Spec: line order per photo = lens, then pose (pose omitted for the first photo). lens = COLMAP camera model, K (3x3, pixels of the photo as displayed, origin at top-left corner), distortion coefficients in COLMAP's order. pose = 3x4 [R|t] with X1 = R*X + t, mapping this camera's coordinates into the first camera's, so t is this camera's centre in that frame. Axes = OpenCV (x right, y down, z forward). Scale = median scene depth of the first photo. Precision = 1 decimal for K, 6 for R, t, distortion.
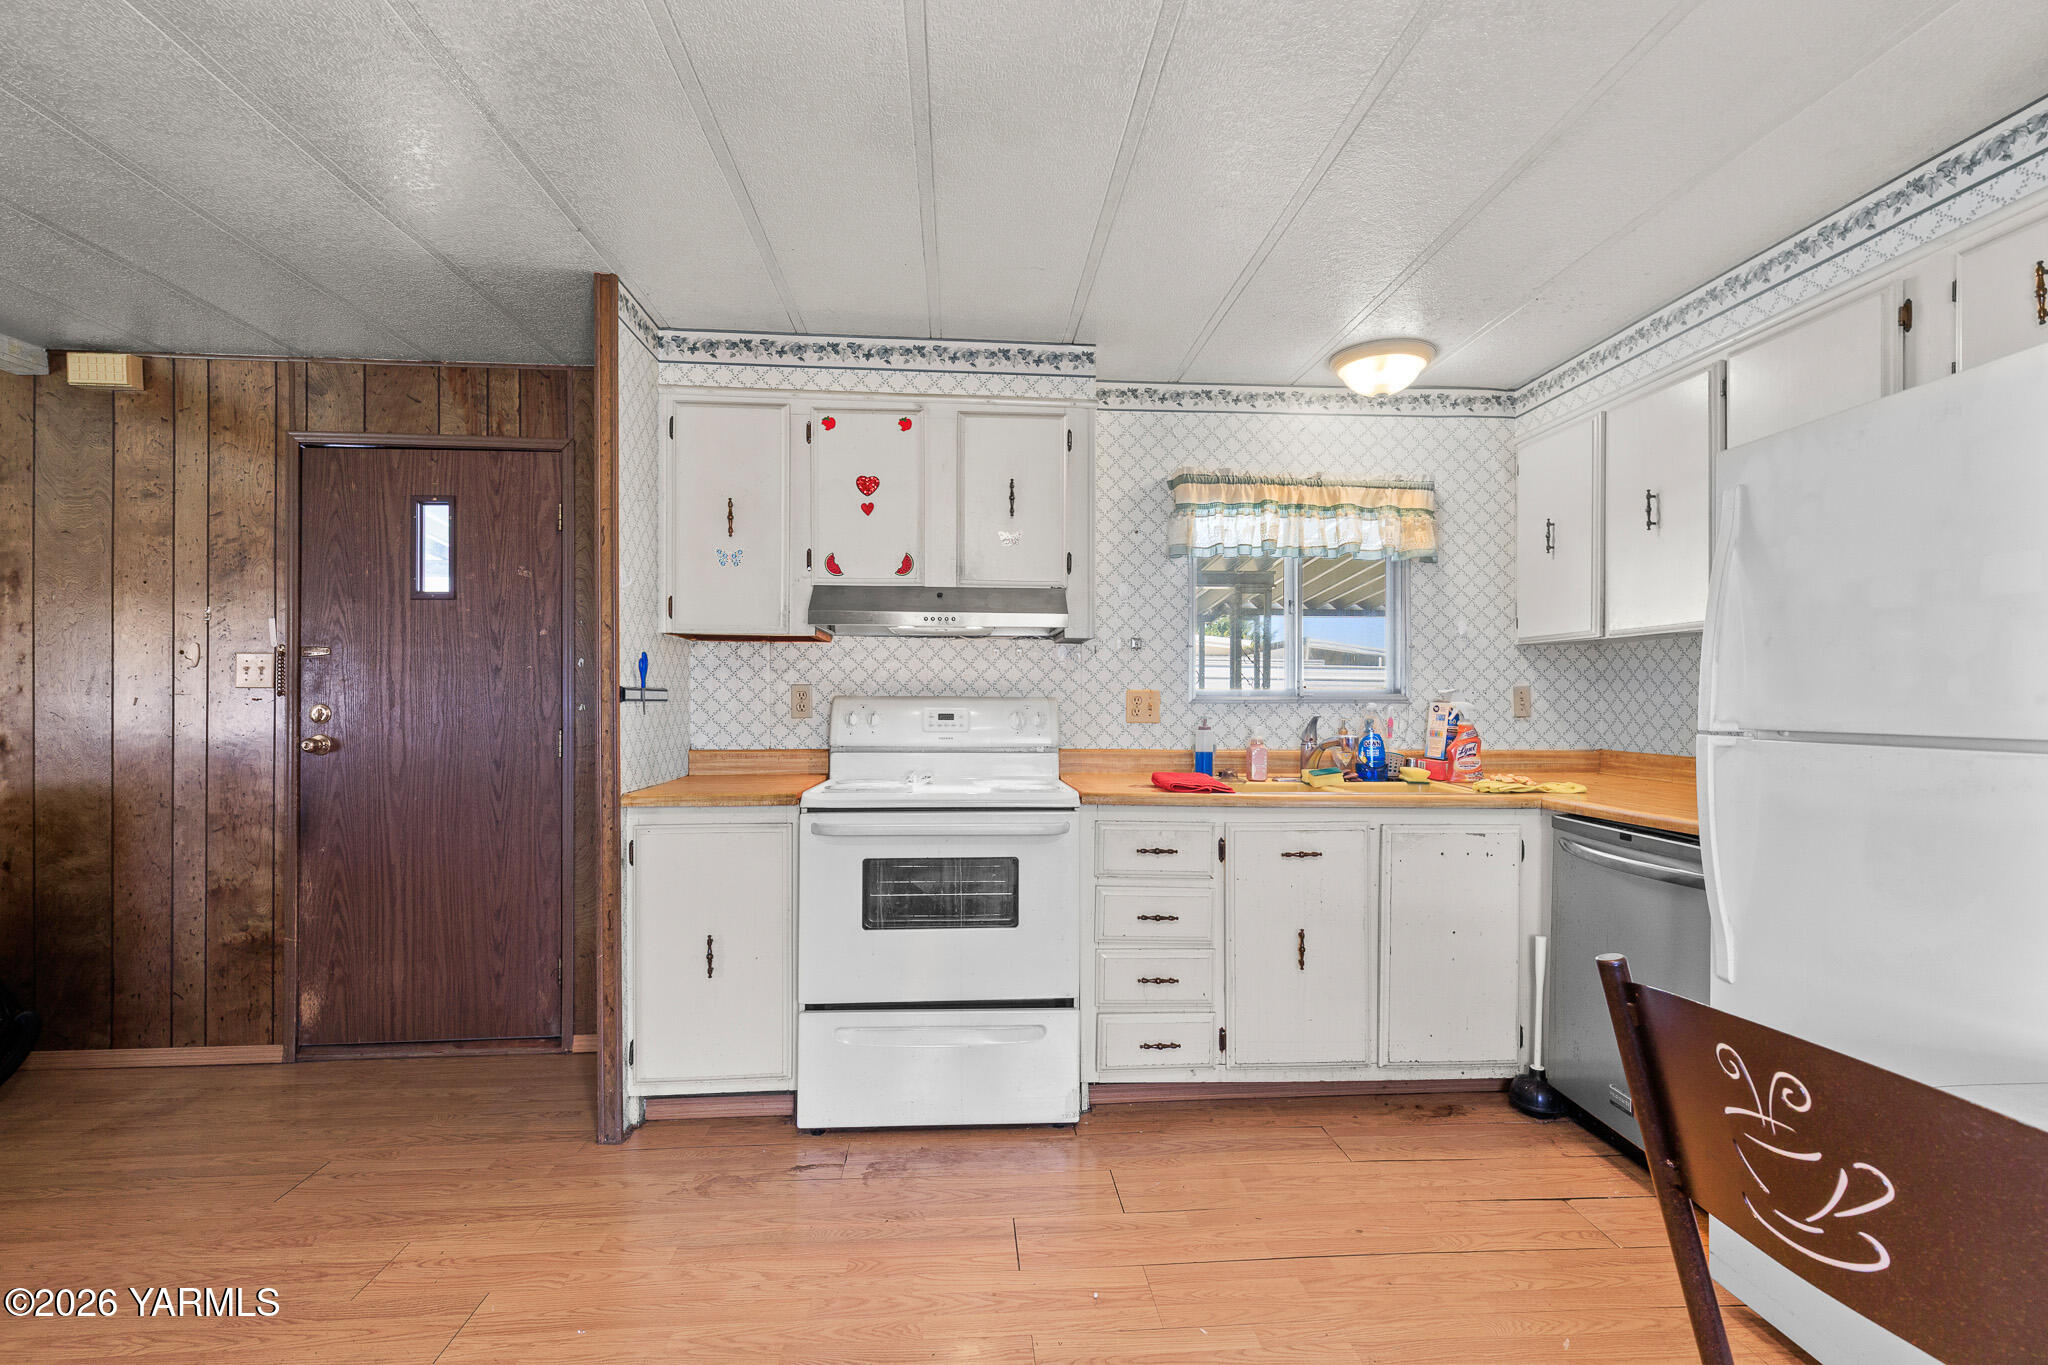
lens RADIAL K [[924.5, 0, 1026.9], [0, 924.5, 693.6], [0, 0, 1]] dist [0.005982, -0.001433]
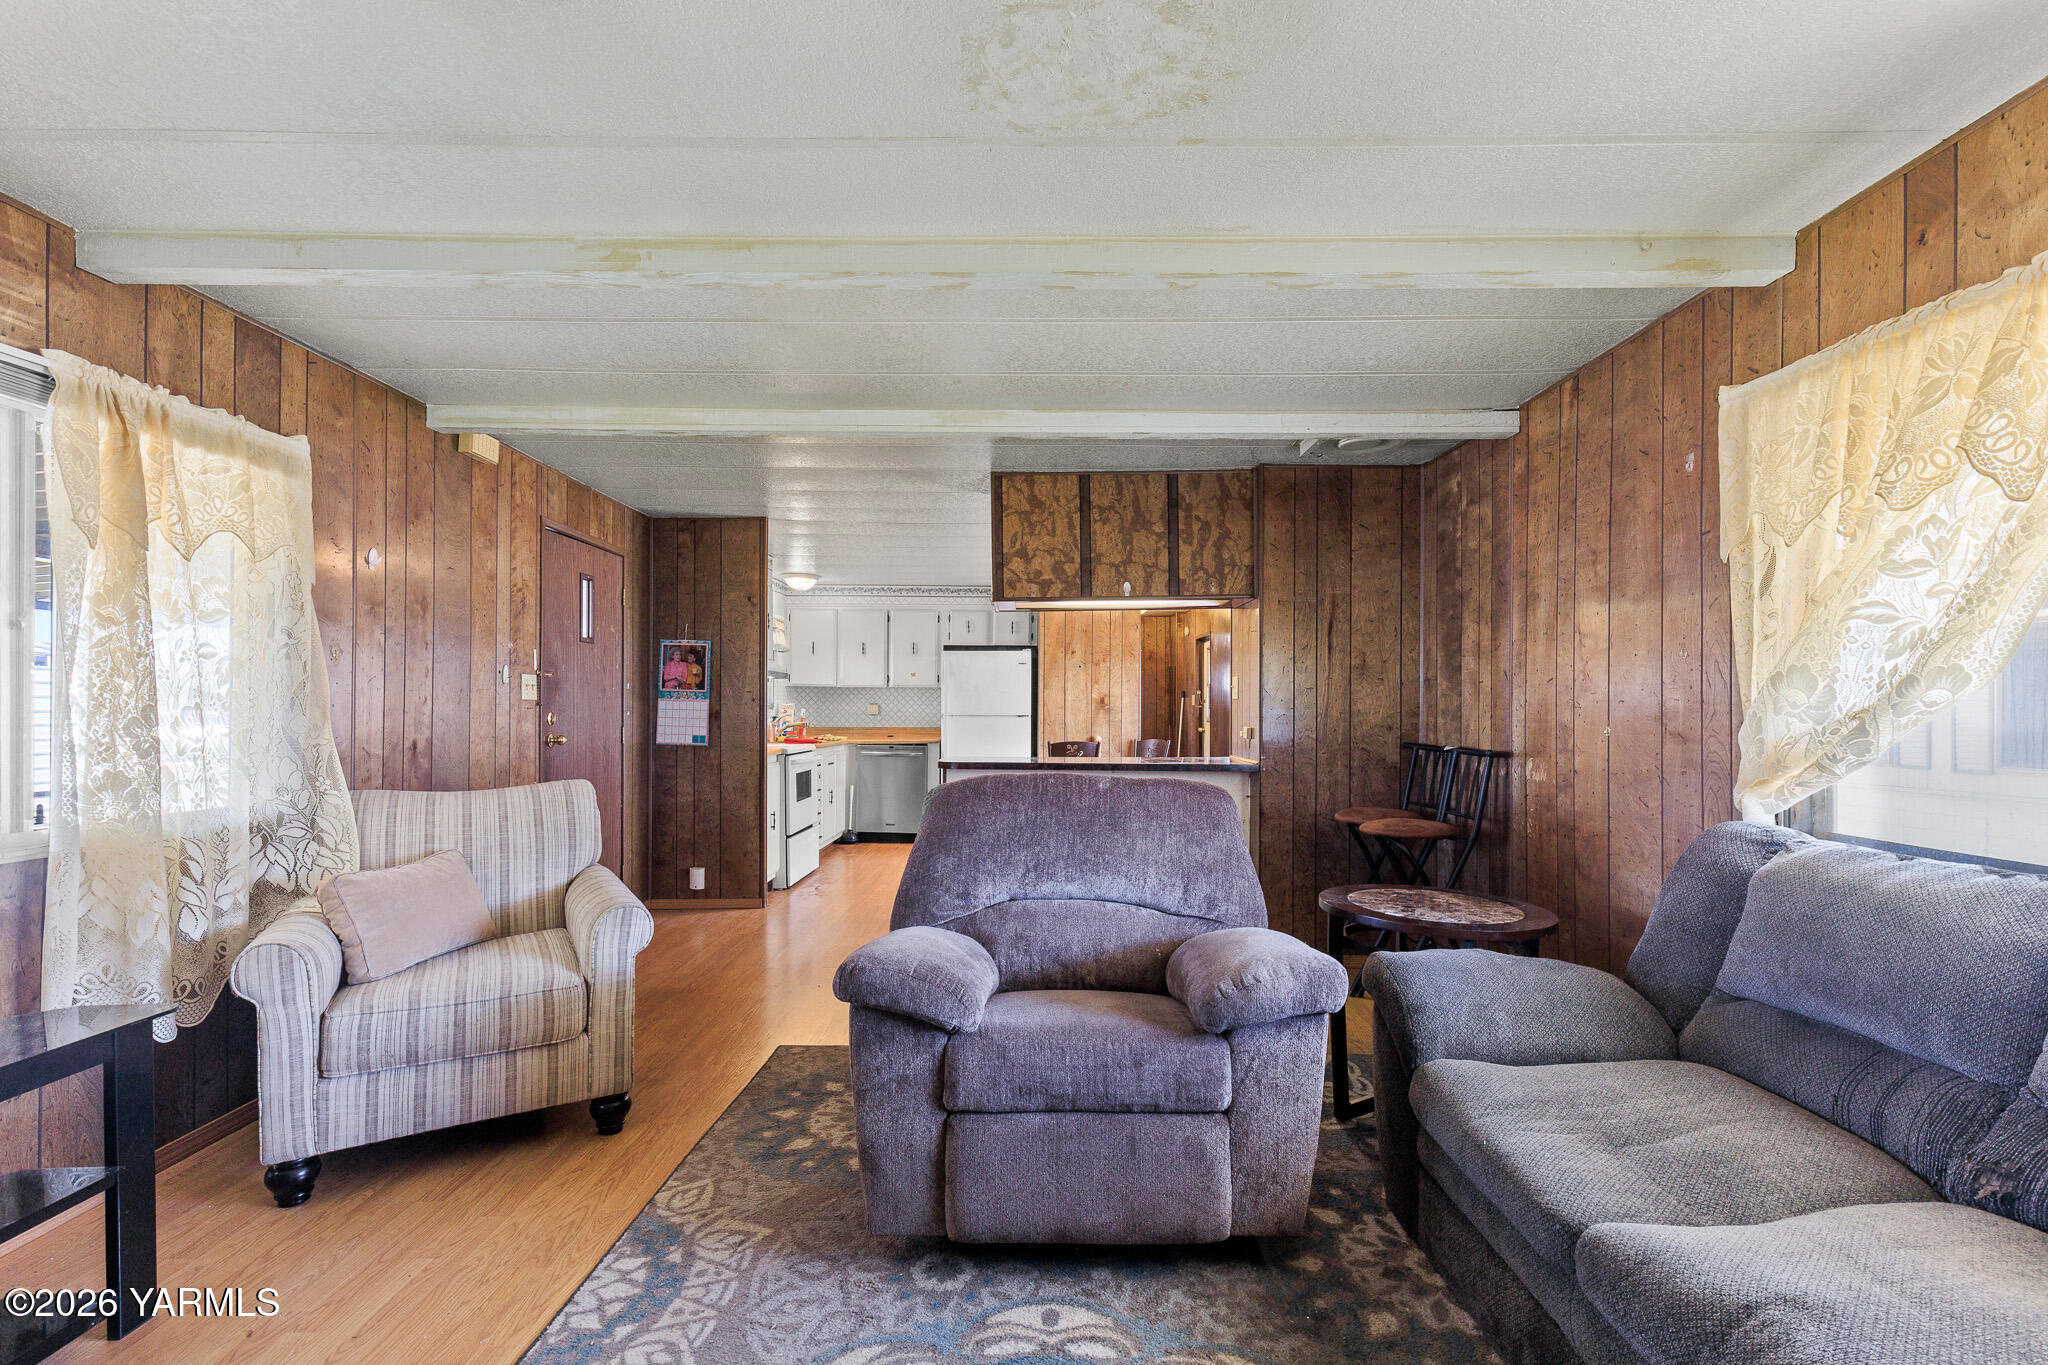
lens RADIAL K [[924.5, 0, 1031.2], [0, 924.5, 698.7], [0, 0, 1]] dist [0.005982, -0.001433]
pose [[0.078860, 0.010547, 0.996830, -2.162745], [-0.008882, 0.999912, -0.009877, -0.000543], [-0.996846, -0.008075, 0.078947, 0.154612]]
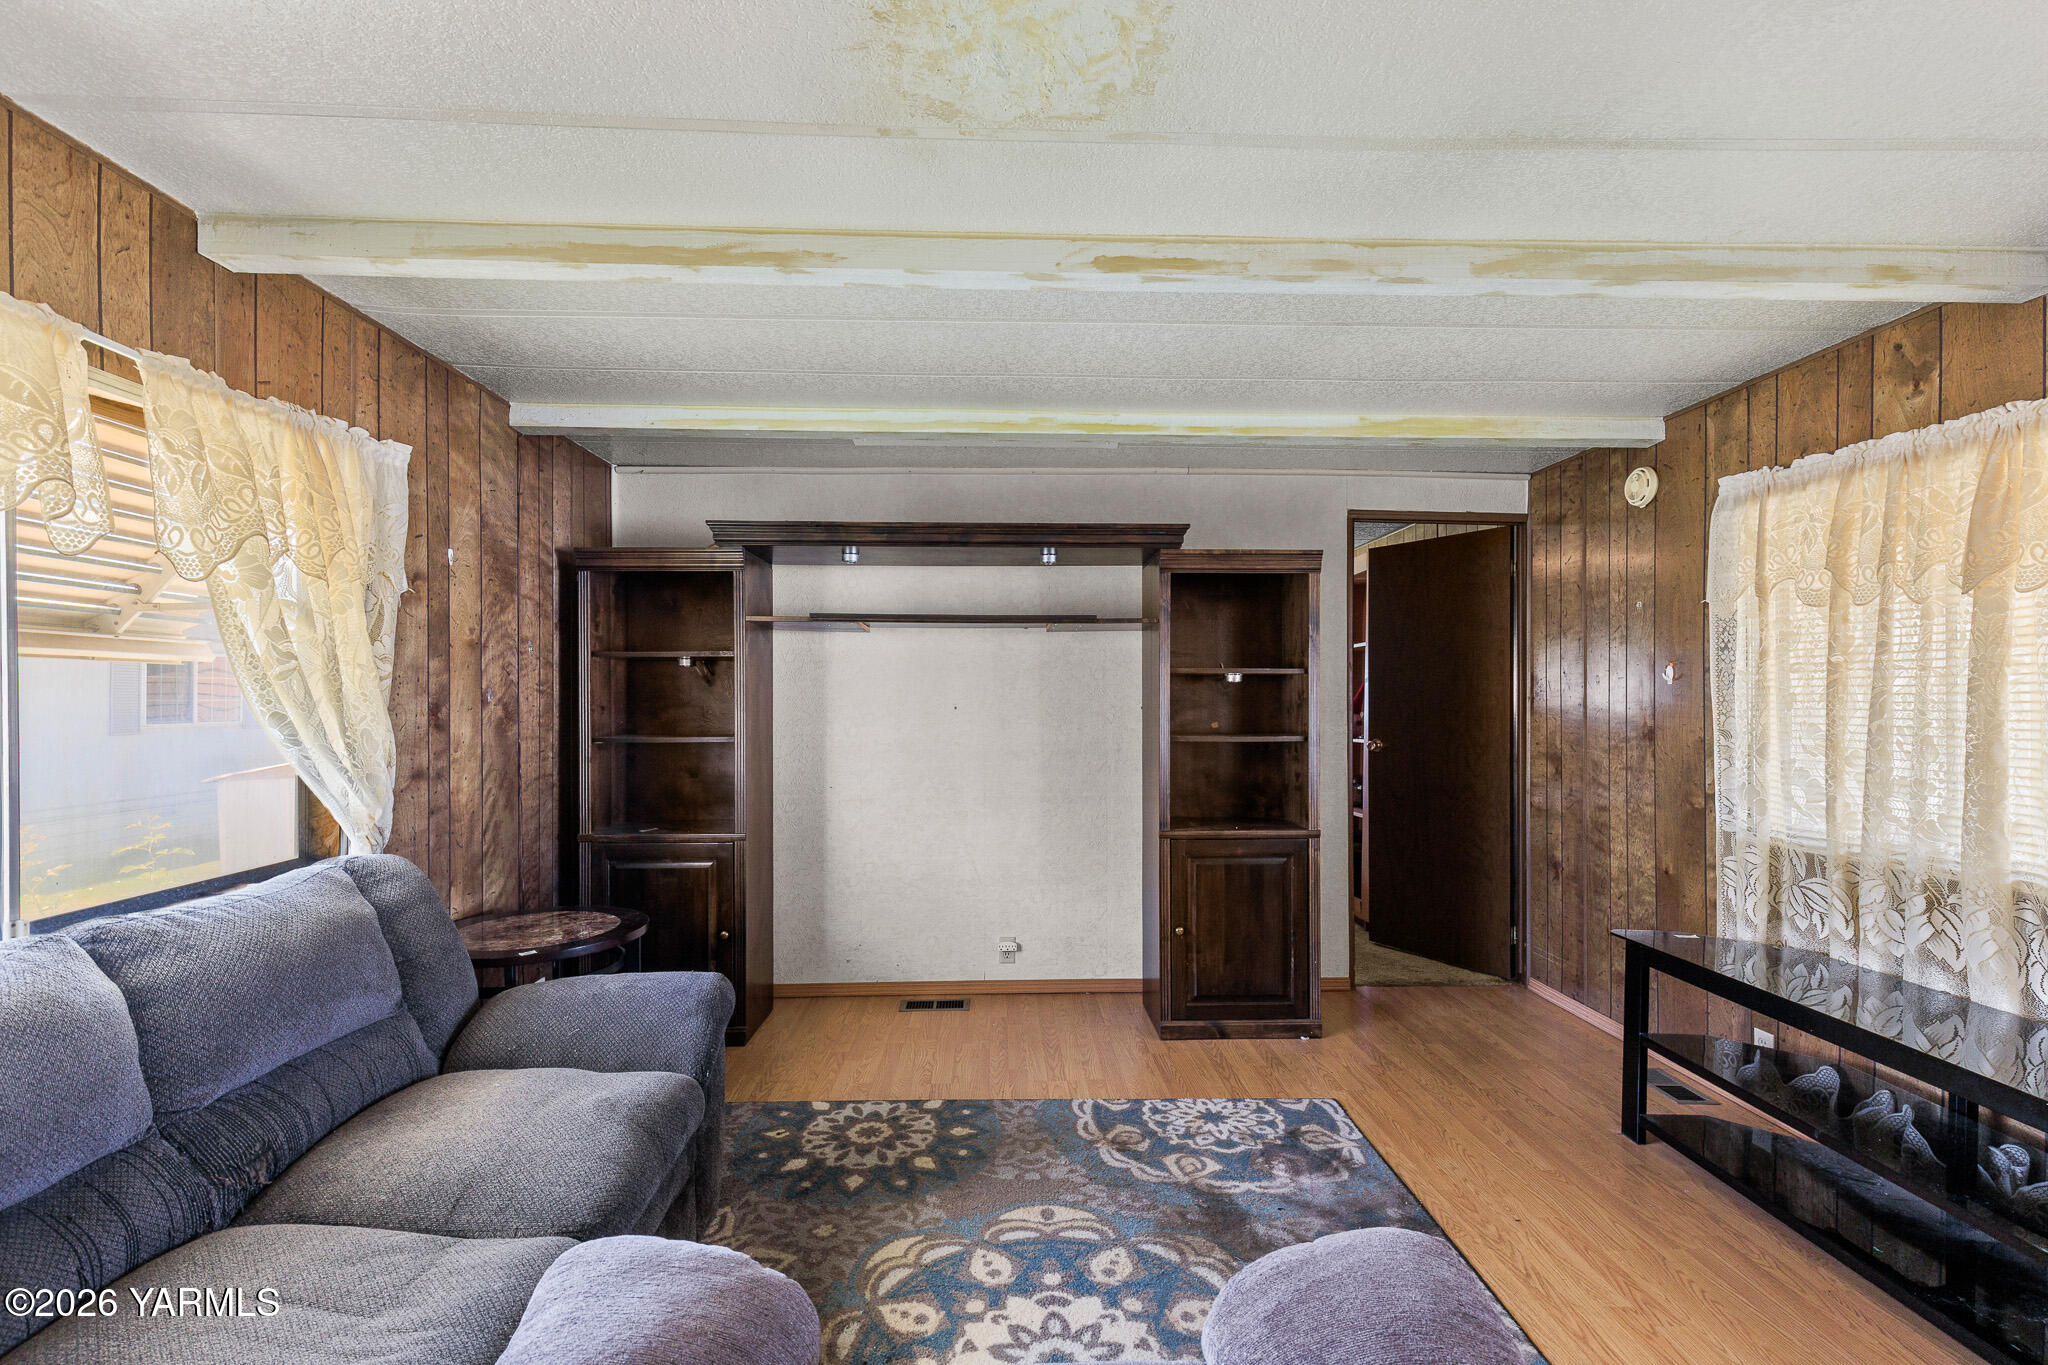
lens RADIAL K [[924.5, 0, 1026.5], [0, 924.5, 696.6], [0, 0, 1]] dist [0.005982, -0.001433]
pose [[-0.049185, -0.000698, -0.998789, -1.141659], [0.008269, 0.999965, -0.001106, -0.038540], [0.998755, -0.008313, -0.049177, 0.189357]]
